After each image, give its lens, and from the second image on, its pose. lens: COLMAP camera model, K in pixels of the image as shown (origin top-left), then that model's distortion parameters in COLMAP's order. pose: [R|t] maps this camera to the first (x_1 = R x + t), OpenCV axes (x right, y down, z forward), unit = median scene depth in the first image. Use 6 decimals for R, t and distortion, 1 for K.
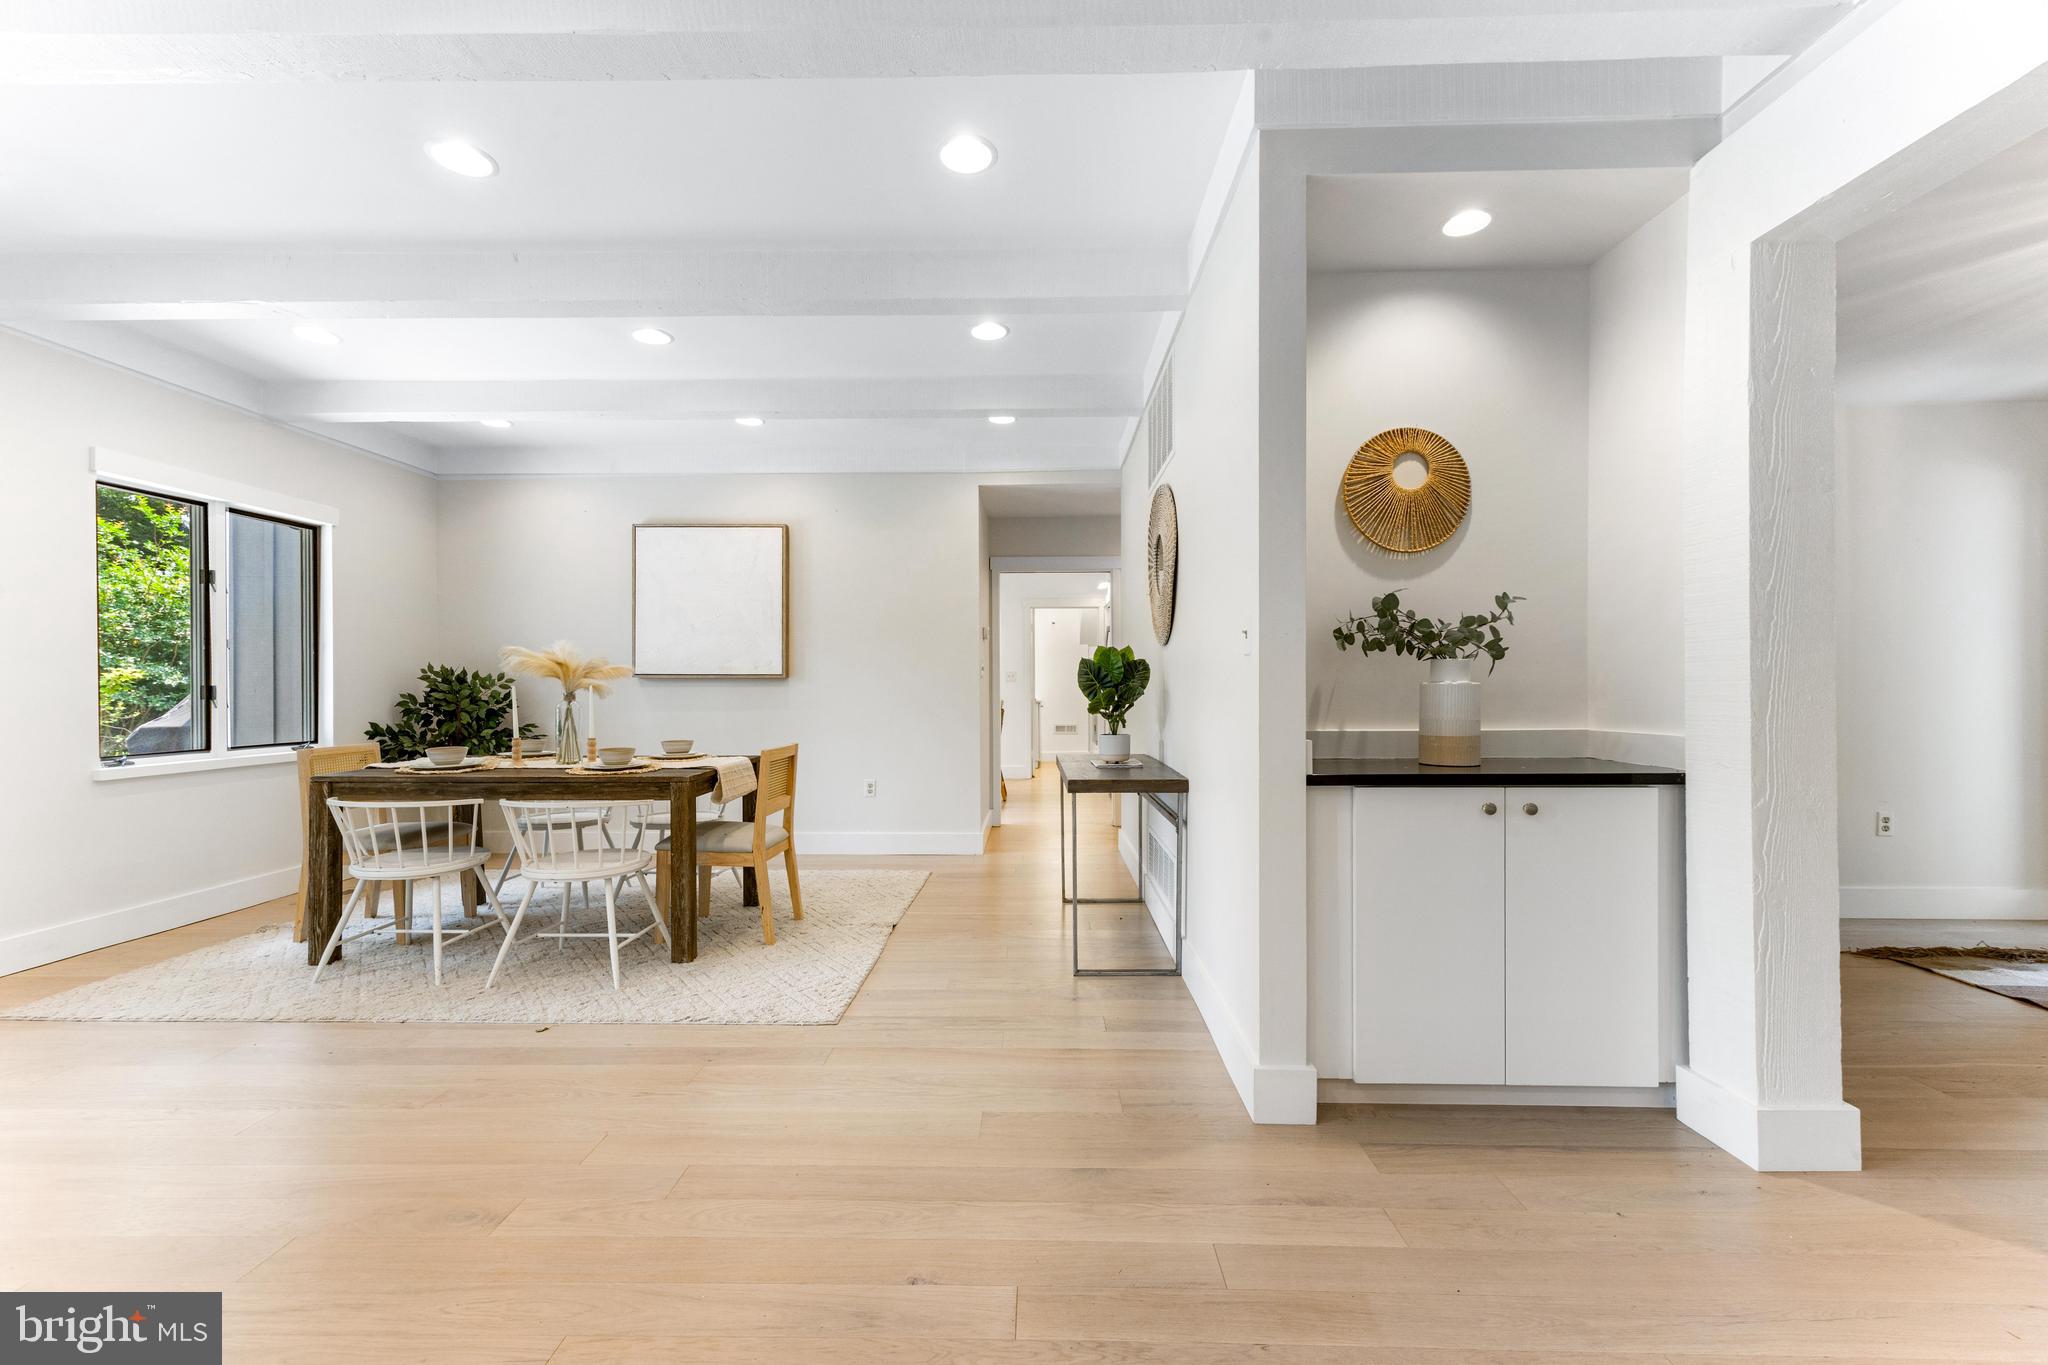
lens RADIAL K [[822.4, 0, 1019.8], [0, 822.4, 696.0], [0, 0, 1]] dist [0.009471, -0.000718]
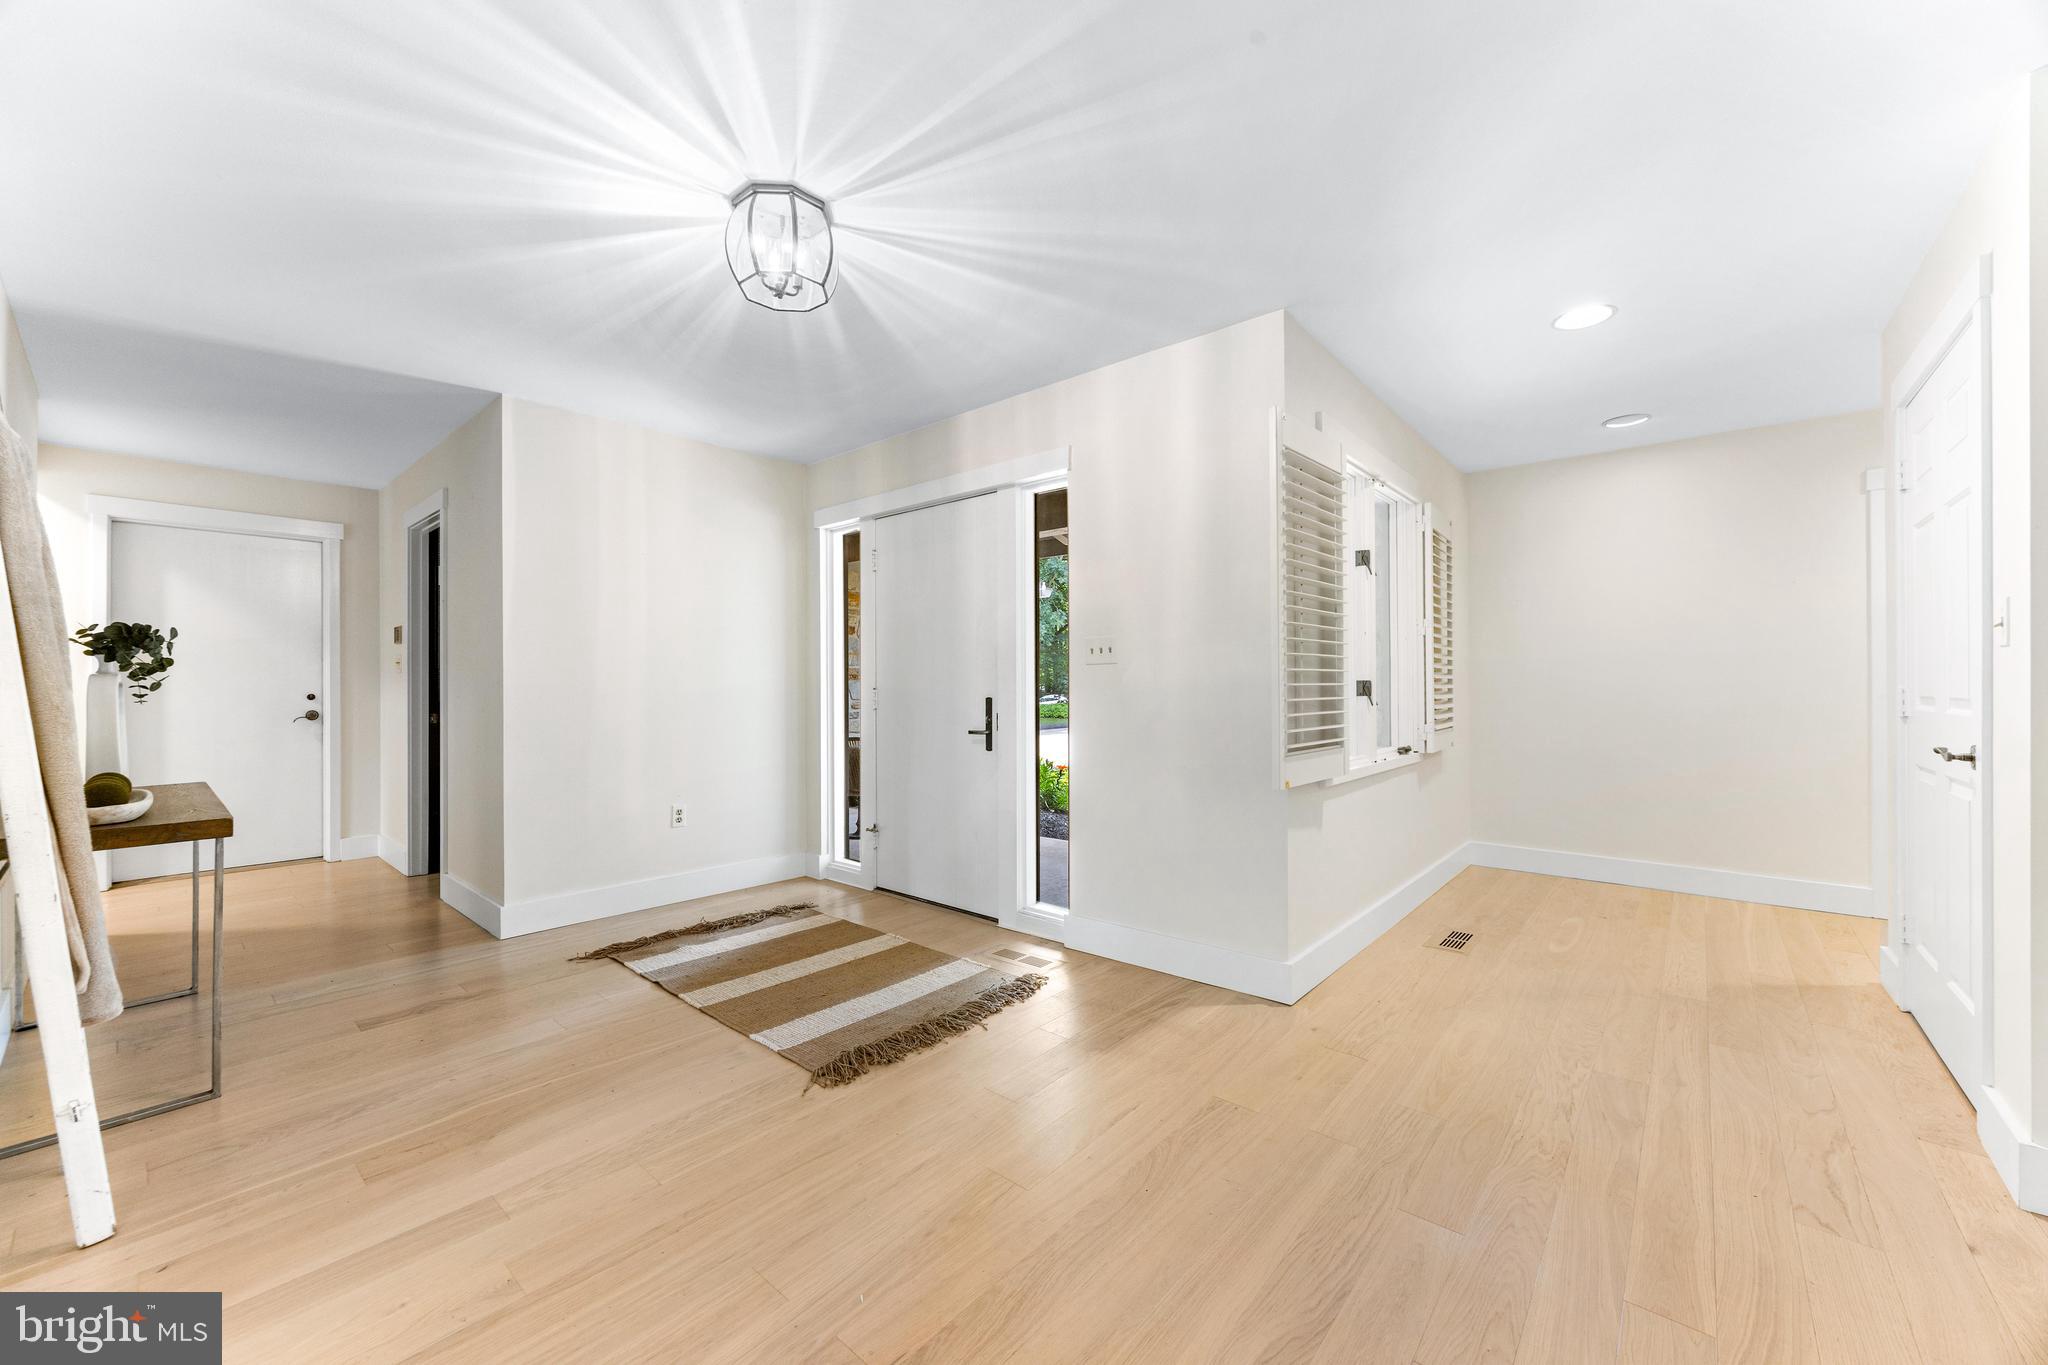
lens RADIAL K [[787.4, 0, 1025.0], [0, 787.4, 687.9], [0, 0, 1]] dist [0.002940, -0.000929]
pose [[0.652027, -0.000218, 0.758196, 0.831546], [0.007205, 0.999957, -0.005909, -0.003204], [-0.758162, 0.009316, 0.652000, -0.009413]]
